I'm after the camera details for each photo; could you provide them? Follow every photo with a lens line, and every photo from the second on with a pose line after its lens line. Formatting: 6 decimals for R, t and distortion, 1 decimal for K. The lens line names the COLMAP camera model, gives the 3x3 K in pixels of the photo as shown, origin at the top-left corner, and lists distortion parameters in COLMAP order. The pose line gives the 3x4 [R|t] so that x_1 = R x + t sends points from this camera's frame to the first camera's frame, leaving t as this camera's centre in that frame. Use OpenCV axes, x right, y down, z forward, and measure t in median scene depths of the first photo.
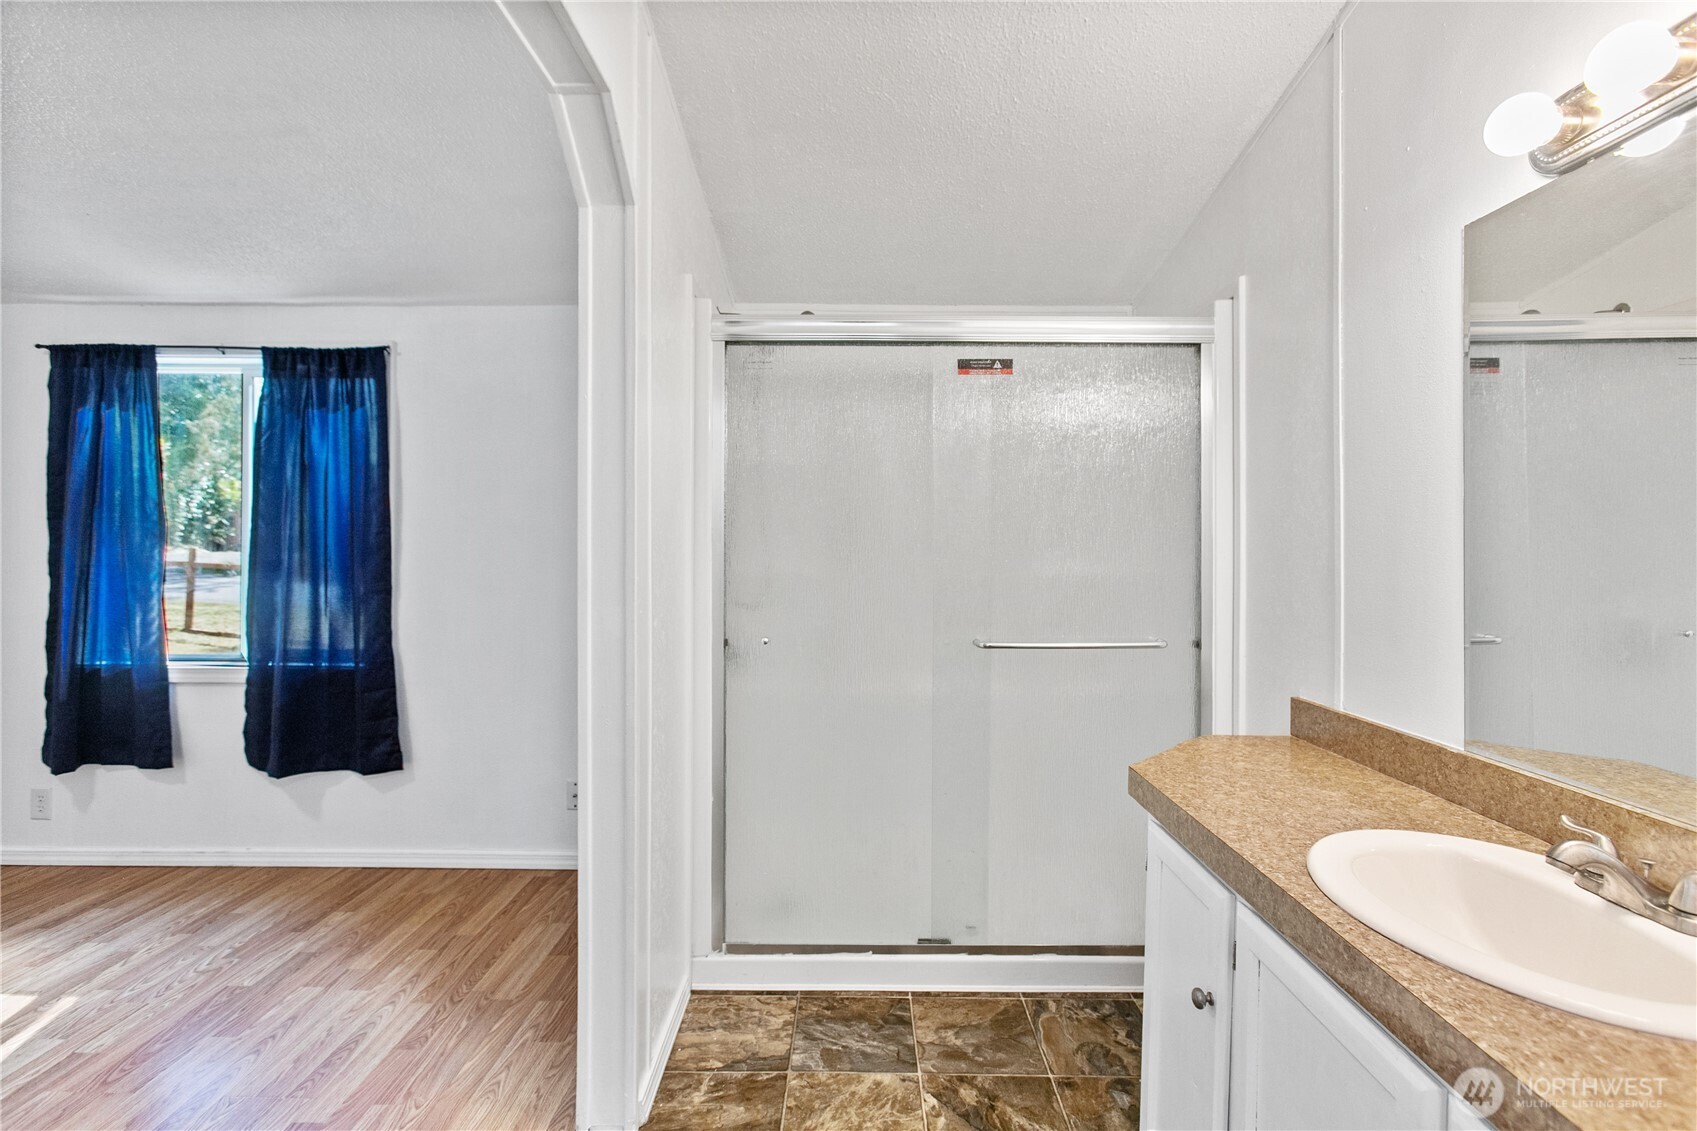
lens RADIAL K [[761.3, 0, 848.0], [0, 761.3, 539.7], [0, 0, 1]] dist [0.007323, 0.000288]
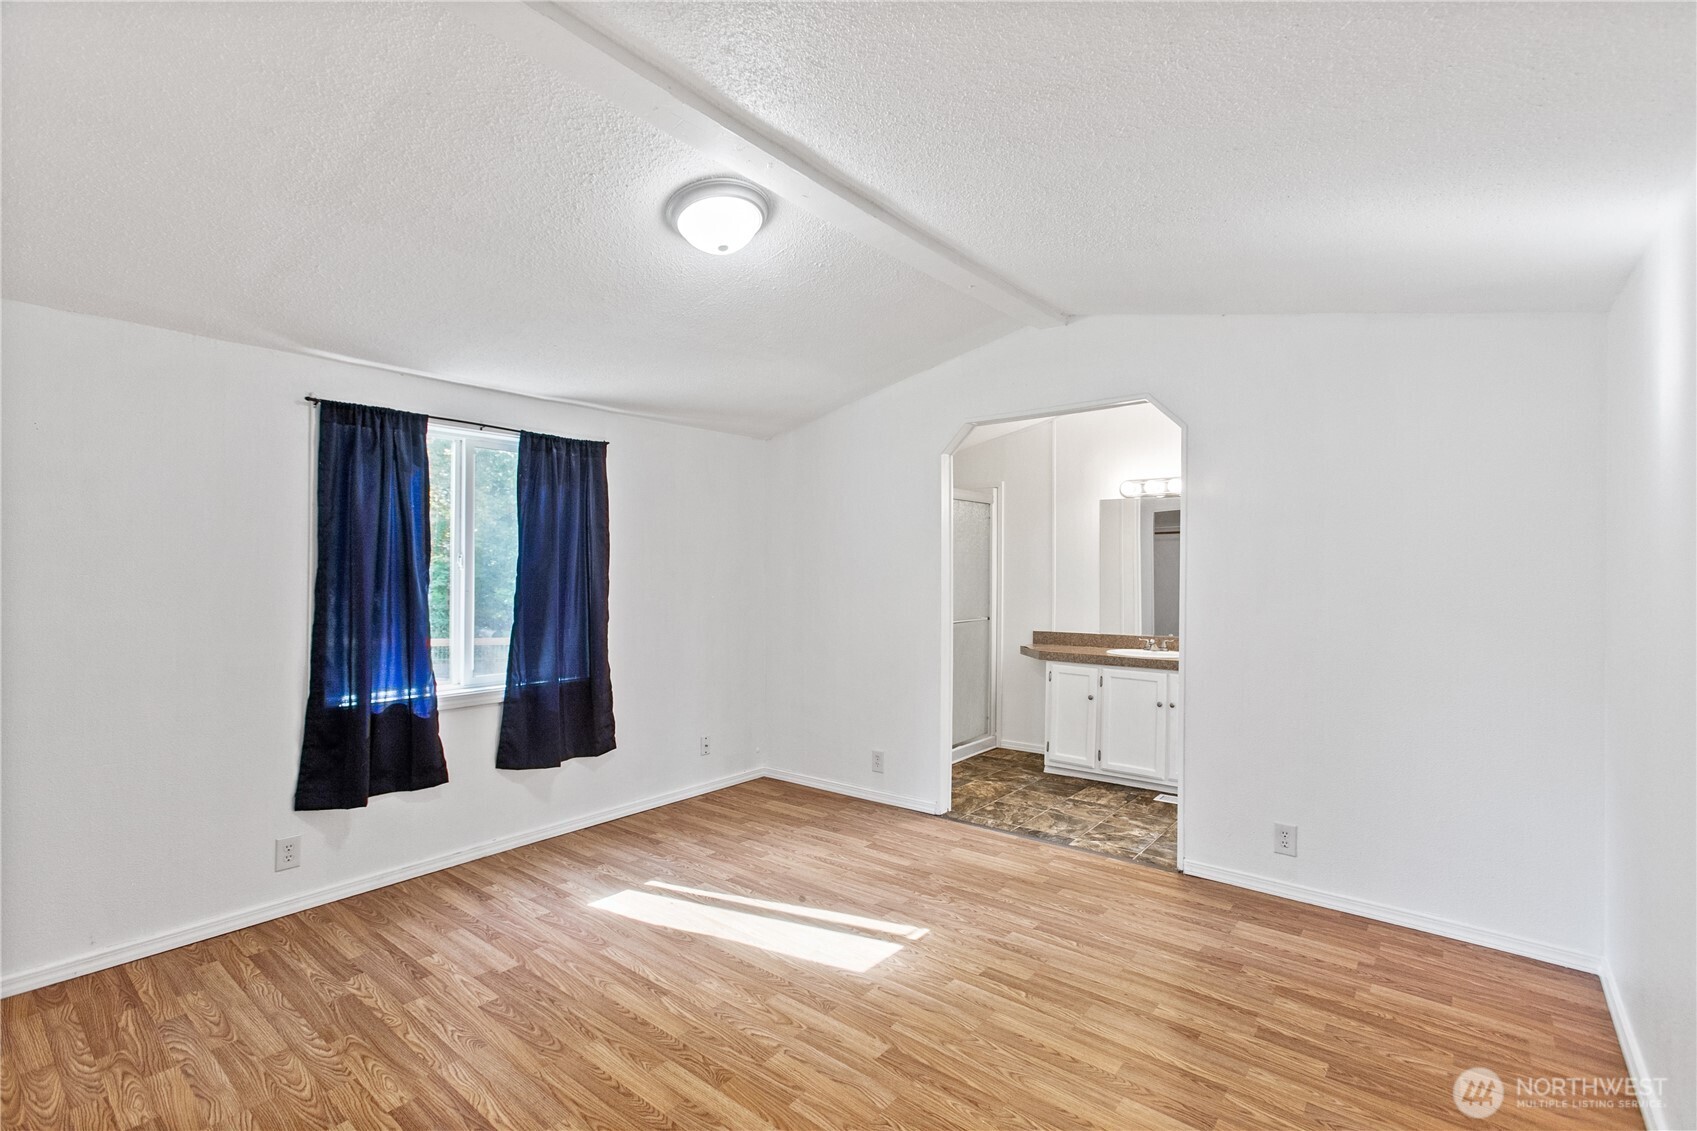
lens RADIAL K [[761.3, 0, 851.5], [0, 761.3, 565.3], [0, 0, 1]] dist [0.007323, 0.000288]
pose [[0.620901, 0.000245, 0.783889, -1.403804], [-0.003116, 0.999993, 0.002156, -0.035488], [-0.783883, -0.003782, 0.620897, -0.194048]]
